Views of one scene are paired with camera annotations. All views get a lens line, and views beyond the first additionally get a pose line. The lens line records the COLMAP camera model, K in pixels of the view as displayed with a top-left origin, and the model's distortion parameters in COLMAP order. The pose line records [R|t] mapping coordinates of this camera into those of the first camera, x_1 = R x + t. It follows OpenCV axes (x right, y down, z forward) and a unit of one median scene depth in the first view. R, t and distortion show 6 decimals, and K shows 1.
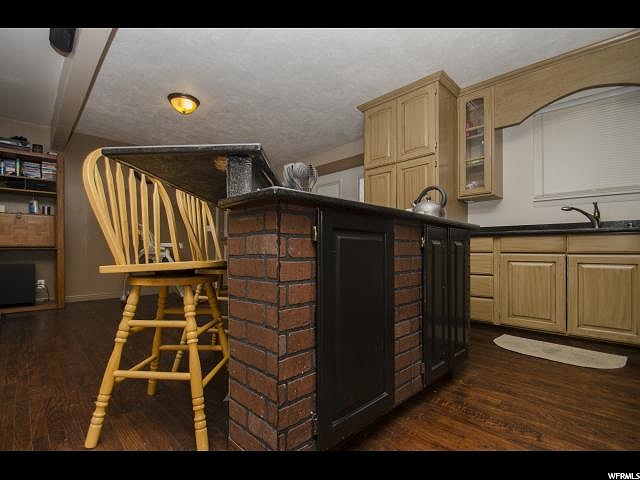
lens RADIAL K [[303.7, 0, 318.7], [0, 303.7, 252.1], [0, 0, 1]] dist [-0.002955, -0.005893]
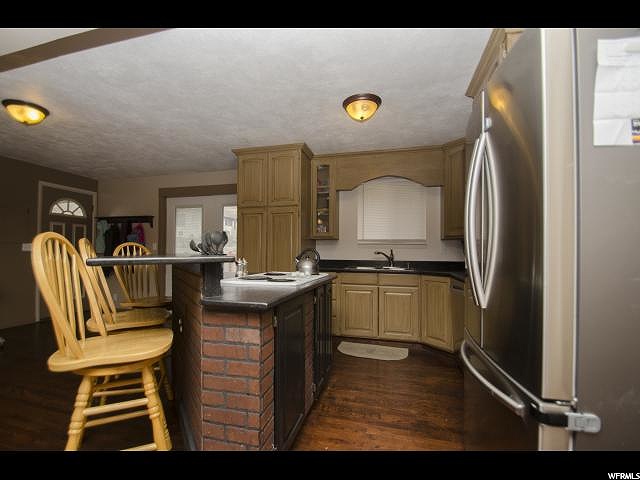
lens RADIAL K [[303.7, 0, 315.2], [0, 303.7, 243.1], [0, 0, 1]] dist [-0.002955, -0.005893]
pose [[0.852707, 0.019981, 0.522007, -0.285741], [-0.013653, 0.999779, -0.015966, -0.192520], [-0.522211, 0.006488, 0.852792, -0.164738]]
